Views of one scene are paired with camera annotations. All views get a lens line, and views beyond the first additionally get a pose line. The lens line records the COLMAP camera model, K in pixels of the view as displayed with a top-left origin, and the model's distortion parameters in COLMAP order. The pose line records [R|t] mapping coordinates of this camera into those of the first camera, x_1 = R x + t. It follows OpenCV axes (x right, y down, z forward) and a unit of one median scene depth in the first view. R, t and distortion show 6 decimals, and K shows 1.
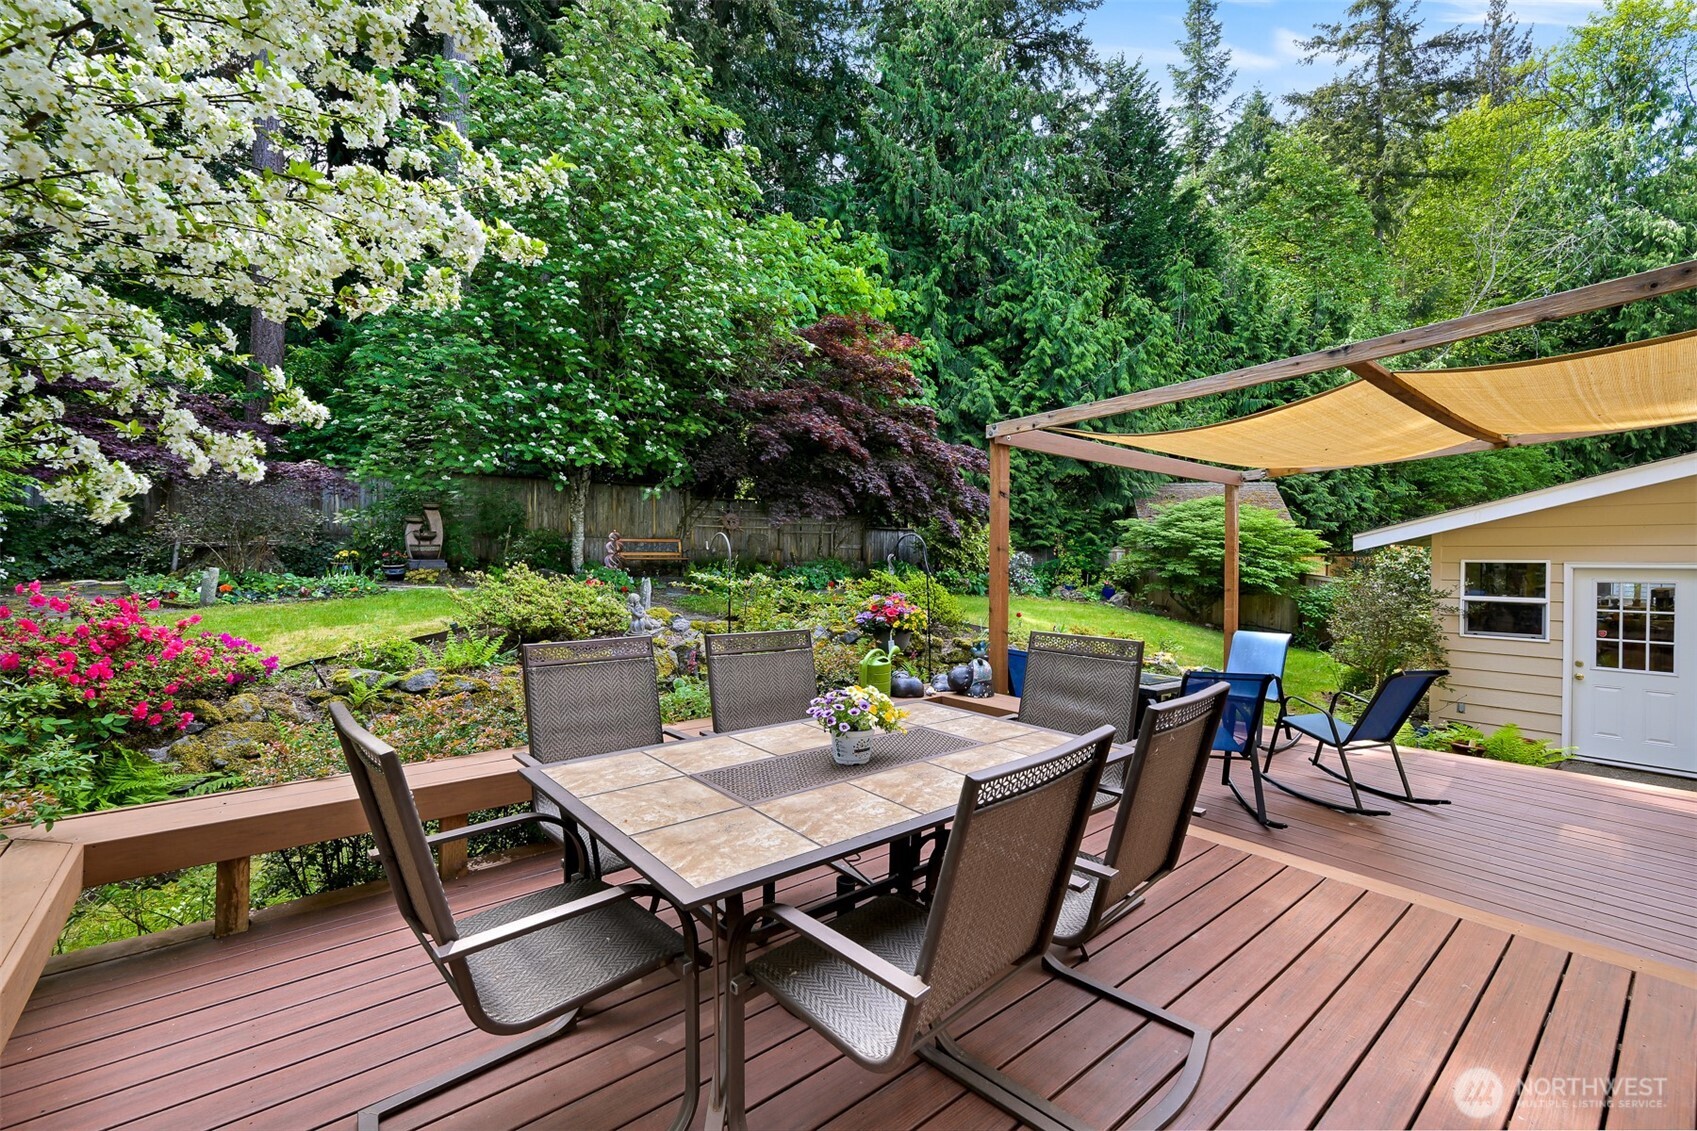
lens RADIAL K [[727.8, 0, 845.8], [0, 727.8, 558.2], [0, 0, 1]] dist [-0.000958, -0.000014]
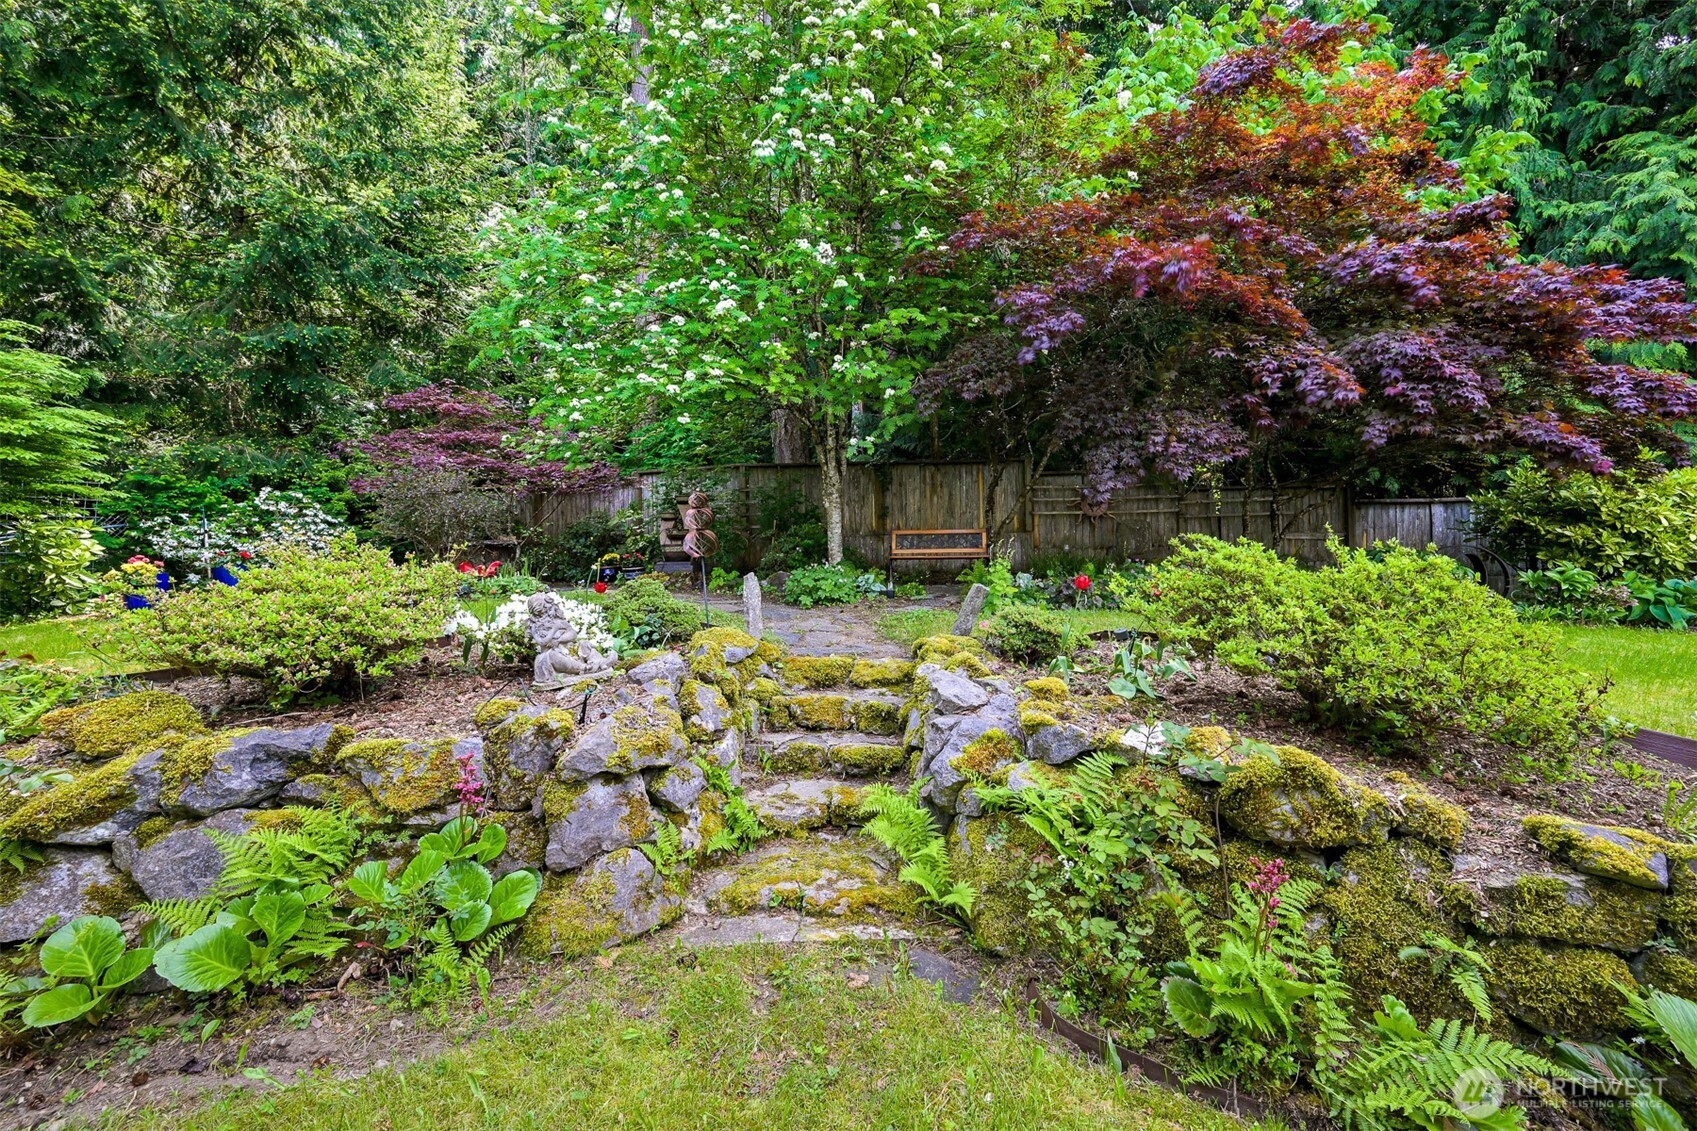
lens RADIAL K [[675.1, 0, 846.8], [0, 675.1, 562.0], [0, 0, 1]] dist [-0.001812, -0.000289]
pose [[0.768862, -0.024057, -0.638962, 0.077006], [0.005033, 0.999489, -0.031576, 0.025257], [0.639395, 0.021062, 0.768590, 0.452879]]
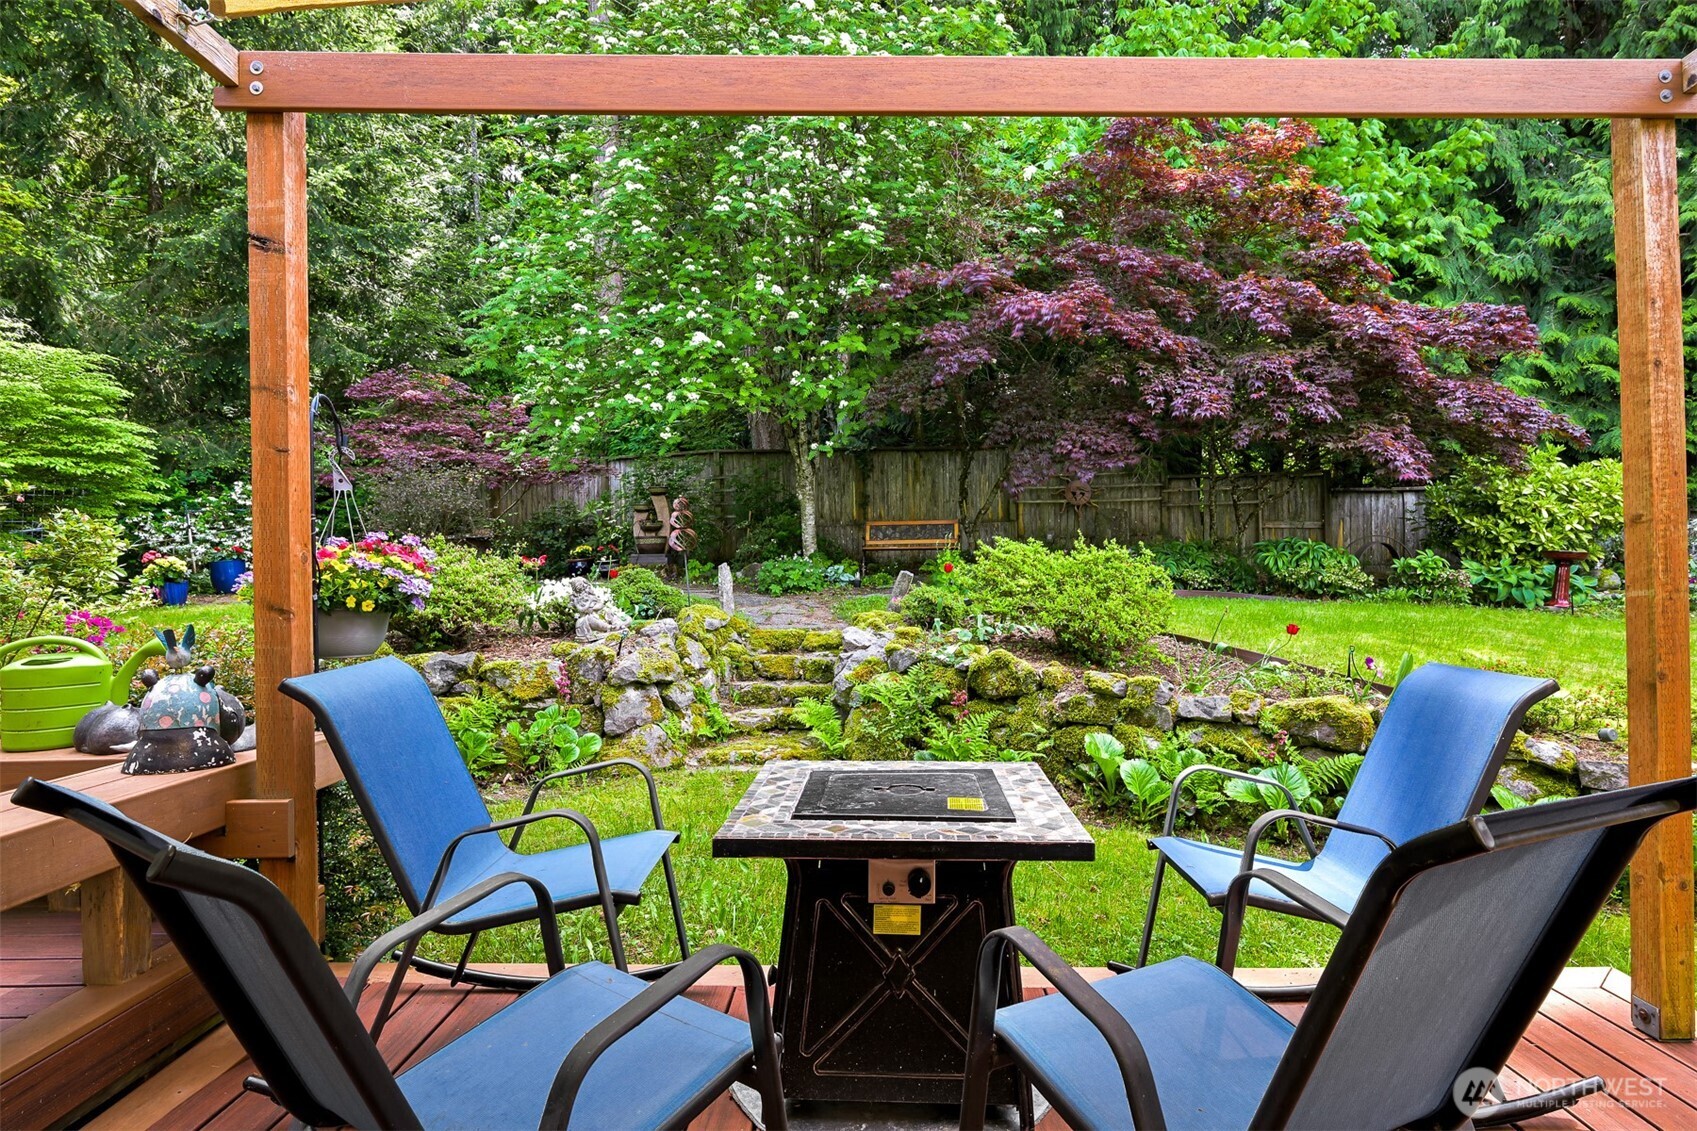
lens RADIAL K [[865.5, 0, 857.9], [0, 865.5, 580.7], [0, 0, 1]] dist [0.017425, 0.000594]
pose [[0.773211, -0.007132, -0.634109, 0.240684], [0.010400, 0.999945, 0.001434, 0.031183], [0.634064, -0.007704, 0.773242, 0.308520]]
